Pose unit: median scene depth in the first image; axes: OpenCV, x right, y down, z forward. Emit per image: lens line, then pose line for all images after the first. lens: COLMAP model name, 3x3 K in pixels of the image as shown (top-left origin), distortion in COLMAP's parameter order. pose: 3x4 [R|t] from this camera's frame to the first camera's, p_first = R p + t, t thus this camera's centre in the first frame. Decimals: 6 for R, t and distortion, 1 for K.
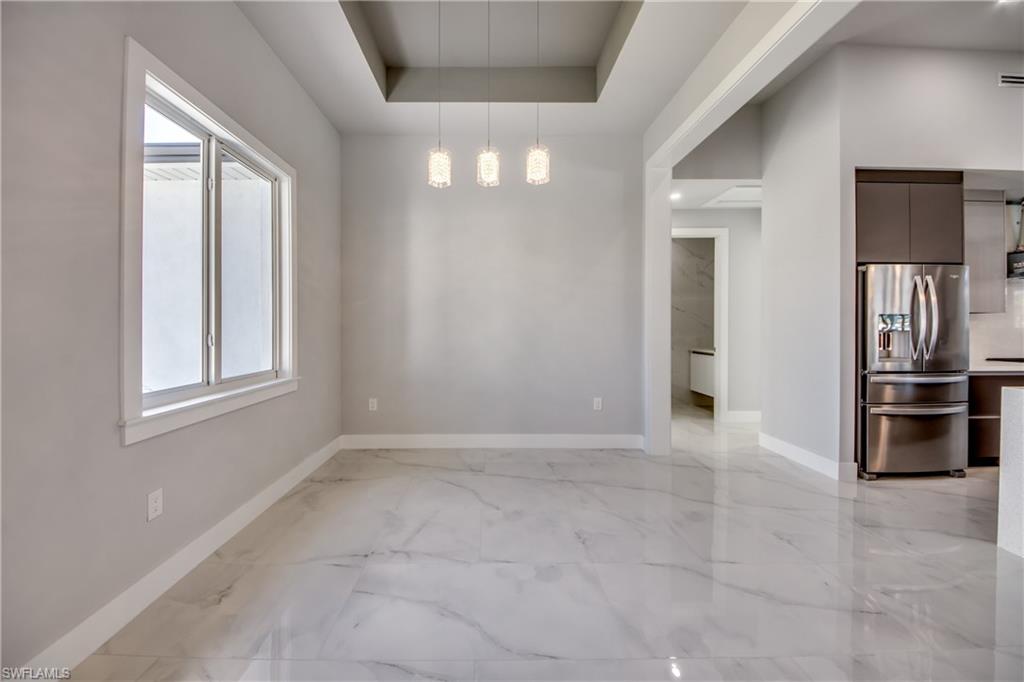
lens RADIAL K [[390.4, 0, 495.8], [0, 390.4, 328.6], [0, 0, 1]] dist [0.021941, -0.013065]
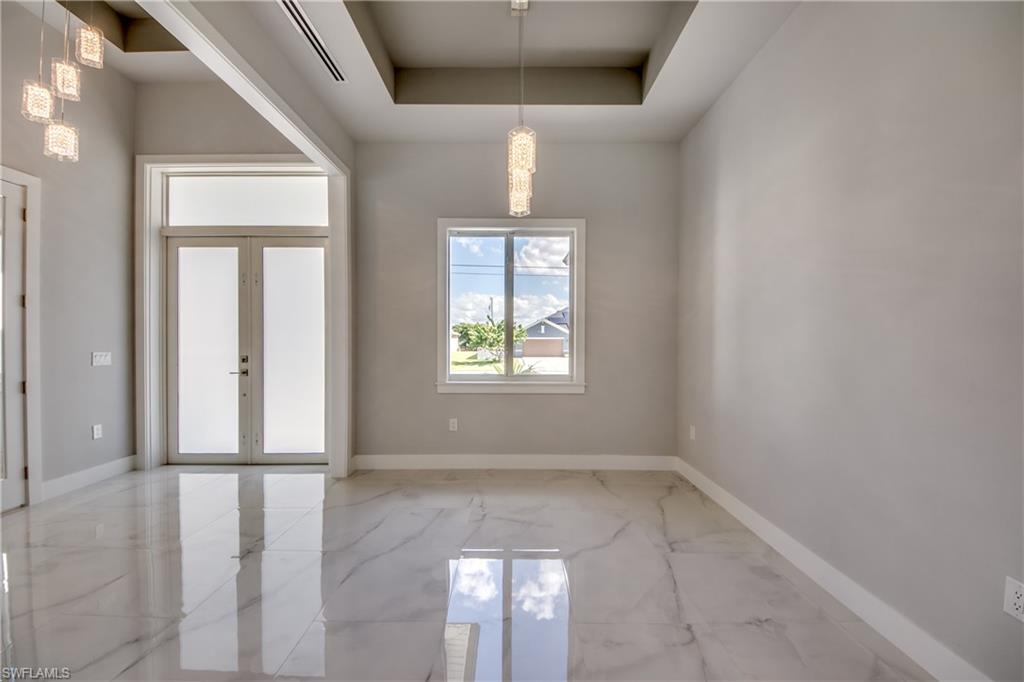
lens RADIAL K [[390.4, 0, 505.8], [0, 390.4, 338.6], [0, 0, 1]] dist [0.021941, -0.013065]
pose [[-0.019582, -0.002410, -0.999805, 0.777604], [-0.007906, 0.999966, -0.002256, -0.015288], [0.999777, 0.007860, -0.019601, 0.807558]]
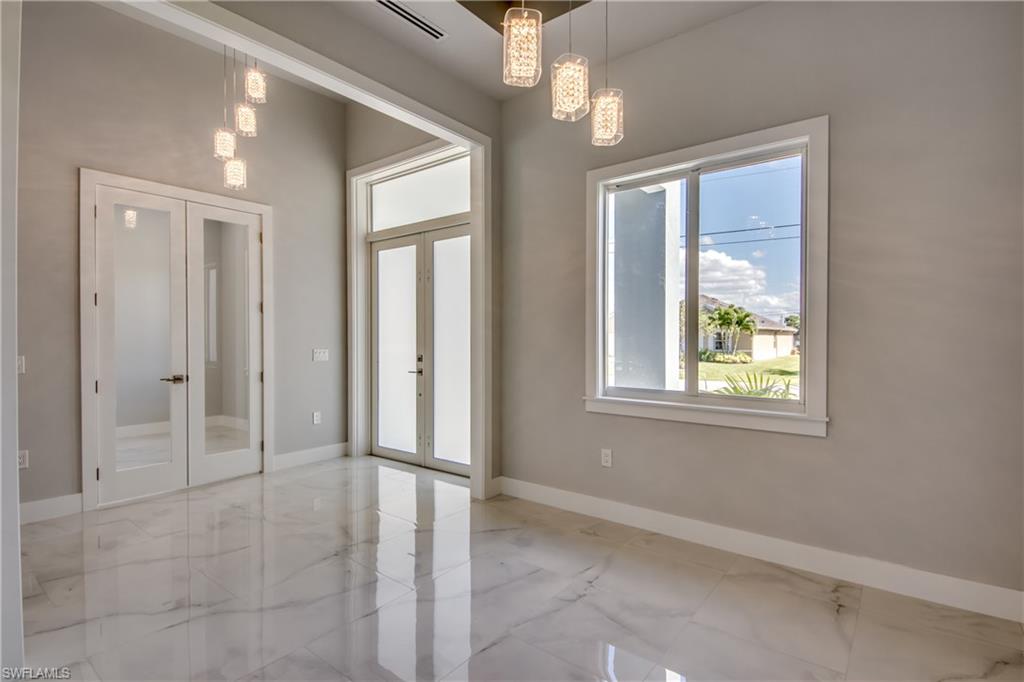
lens RADIAL K [[490.8, 0, 508.9], [0, 490.8, 339.1], [0, 0, 1]] dist [0.025333, -0.001054]
pose [[-0.622944, 0.002271, -0.782263, 0.537098], [-0.005379, 0.999960, 0.007186, -0.018743], [0.782248, 0.008684, -0.622906, 1.157087]]
